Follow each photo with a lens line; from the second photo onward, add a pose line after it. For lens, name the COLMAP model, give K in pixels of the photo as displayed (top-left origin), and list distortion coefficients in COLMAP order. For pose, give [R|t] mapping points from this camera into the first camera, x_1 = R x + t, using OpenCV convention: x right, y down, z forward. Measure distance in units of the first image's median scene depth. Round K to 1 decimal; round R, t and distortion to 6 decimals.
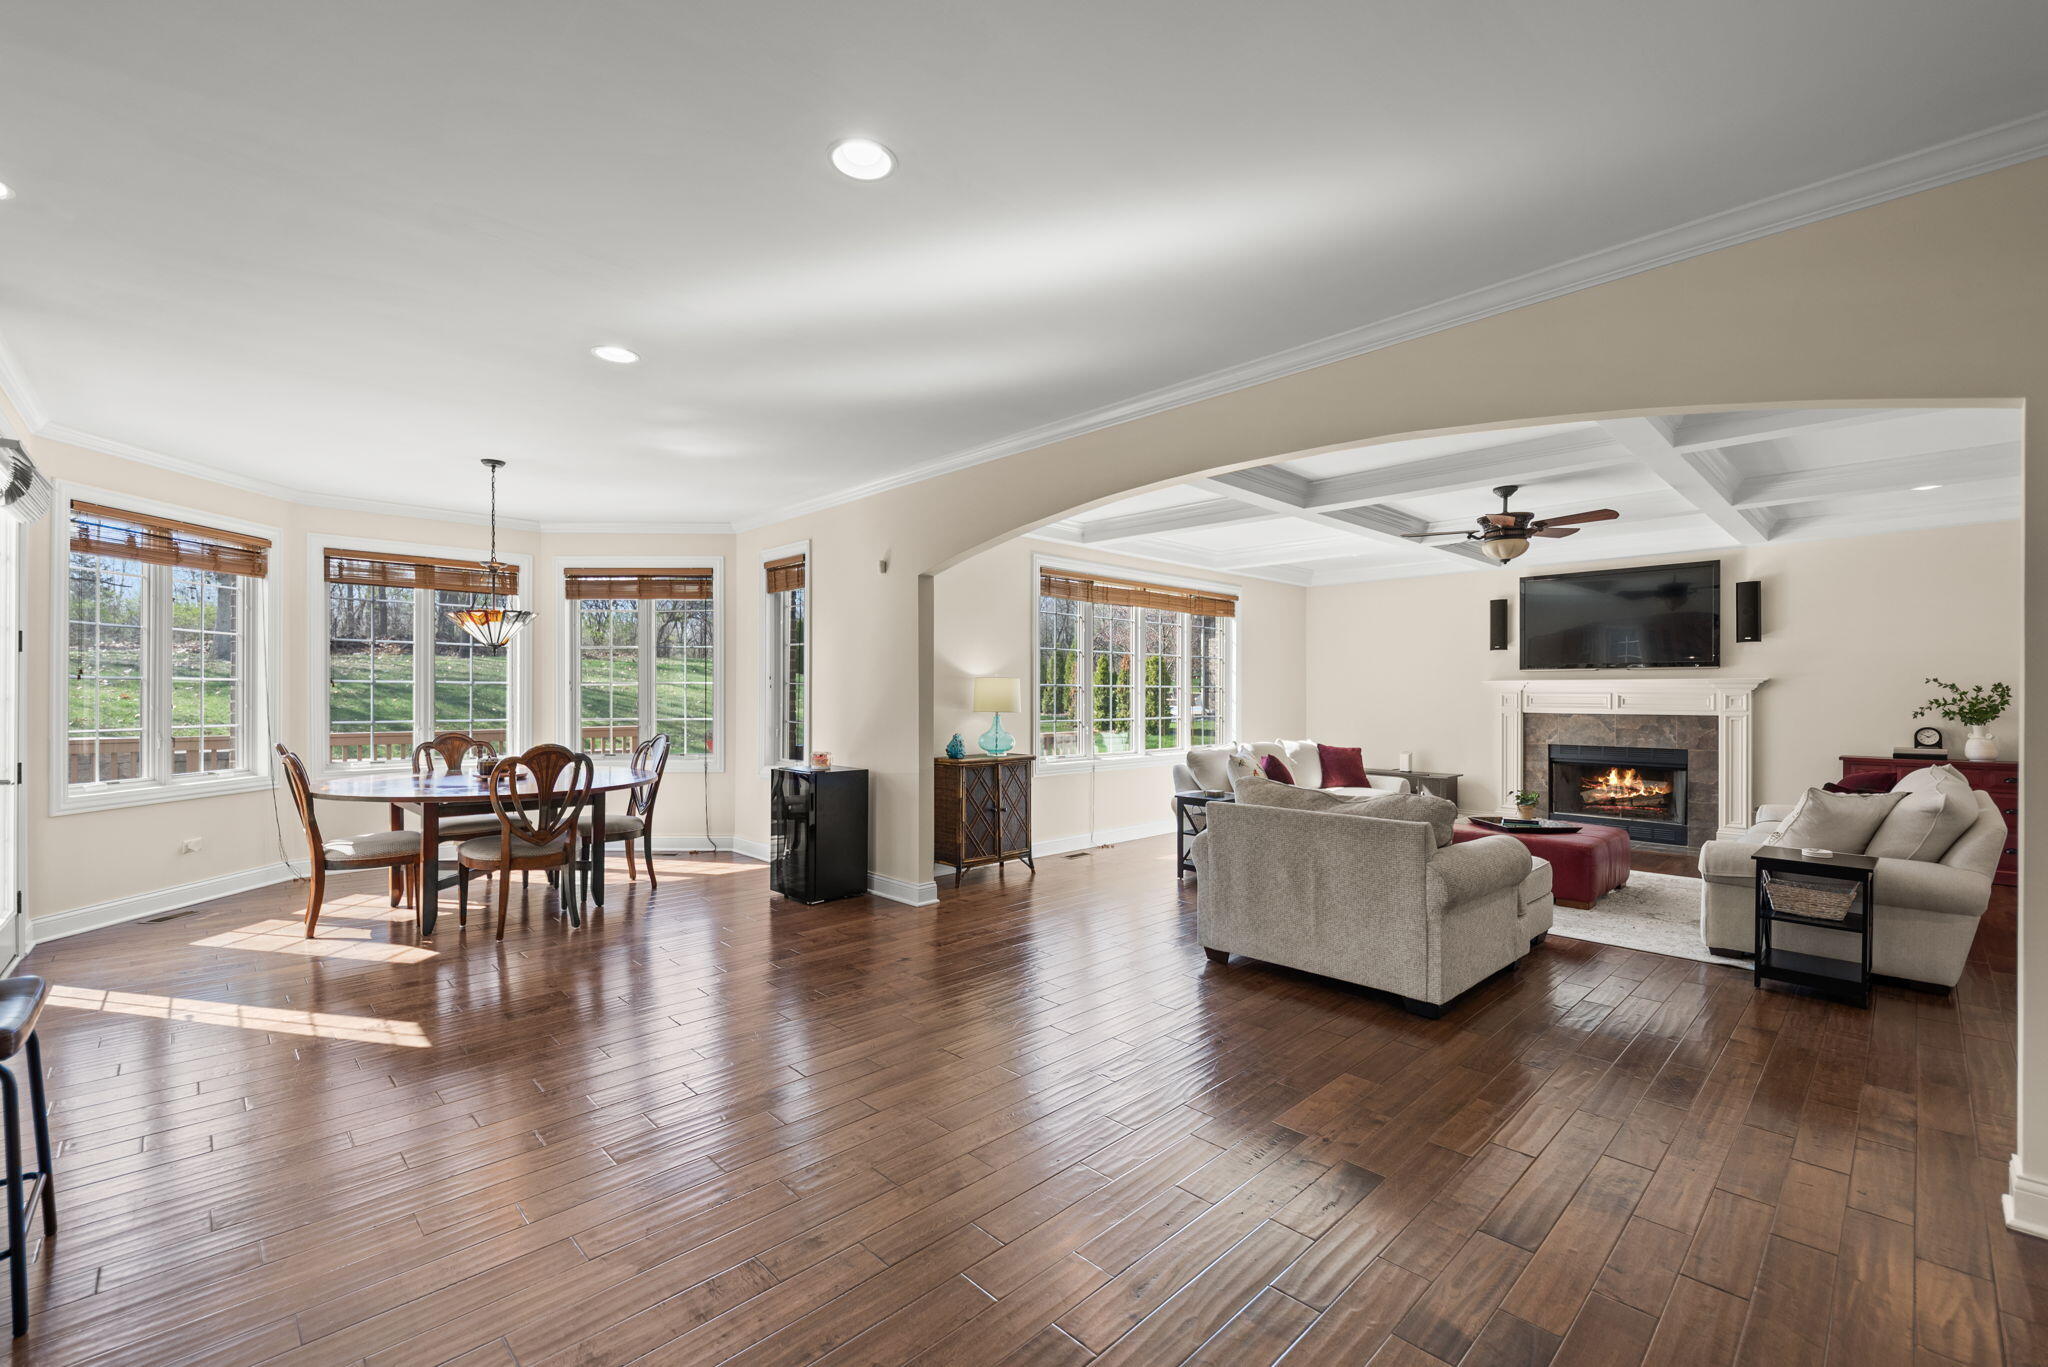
lens RADIAL K [[877.2, 0, 1034.7], [0, 877.2, 695.1], [0, 0, 1]] dist [0.007039, -0.000402]
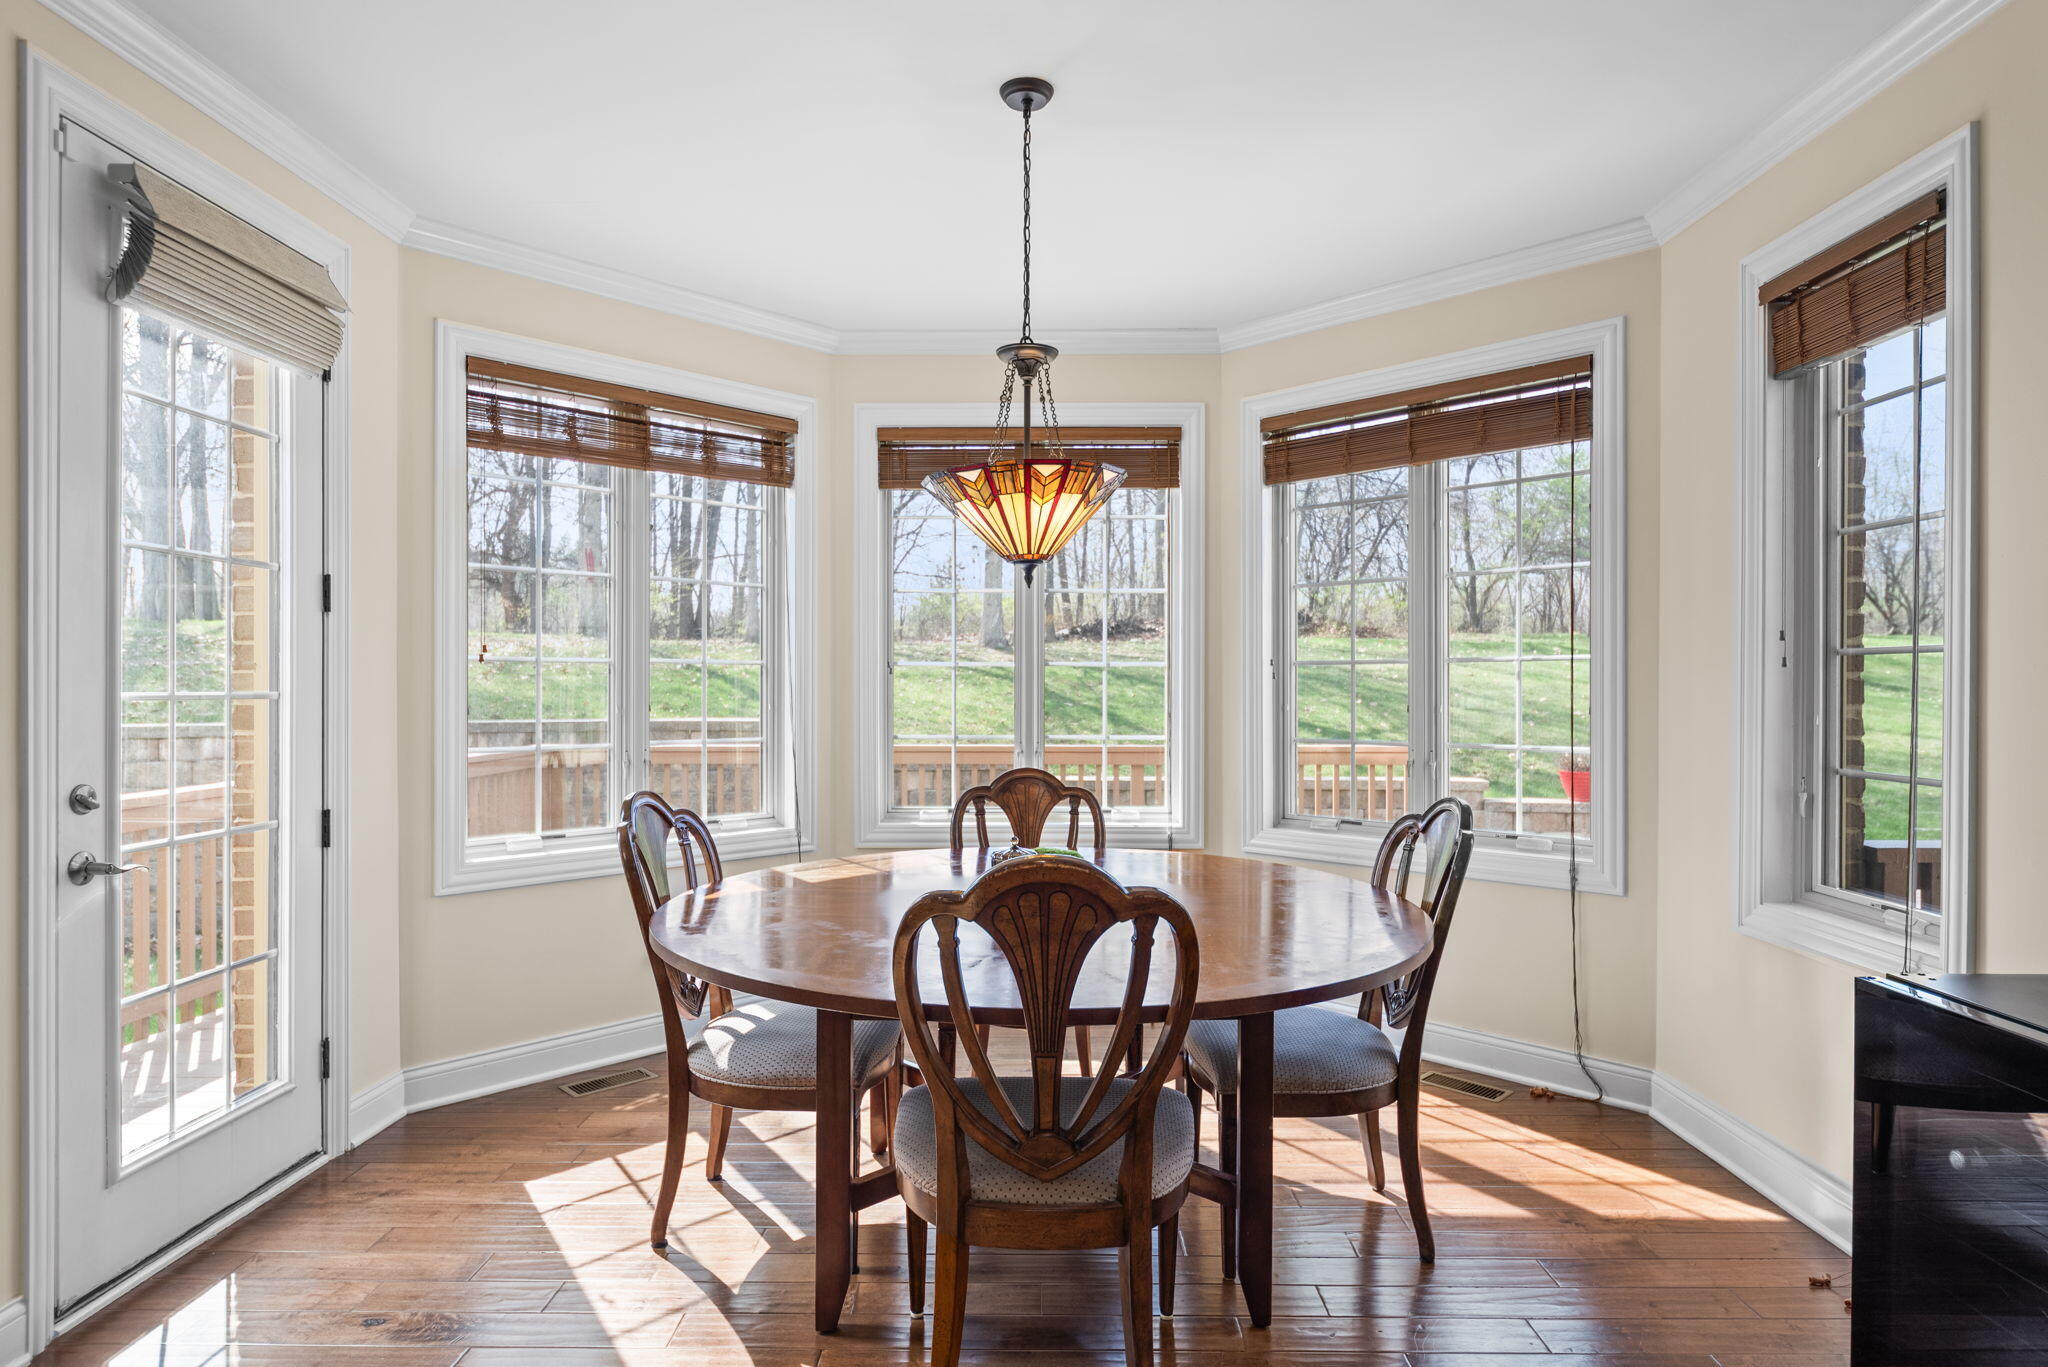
lens RADIAL K [[1136.7, 0, 1049.7], [0, 1136.7, 688.6], [0, 0, 1]] dist [-0.009083, -0.000091]
pose [[0.717137, -0.003994, -0.696921, -0.232507], [-0.000543, 0.999980, -0.006289, 0.003979], [0.696932, 0.004888, 0.717120, 0.583556]]
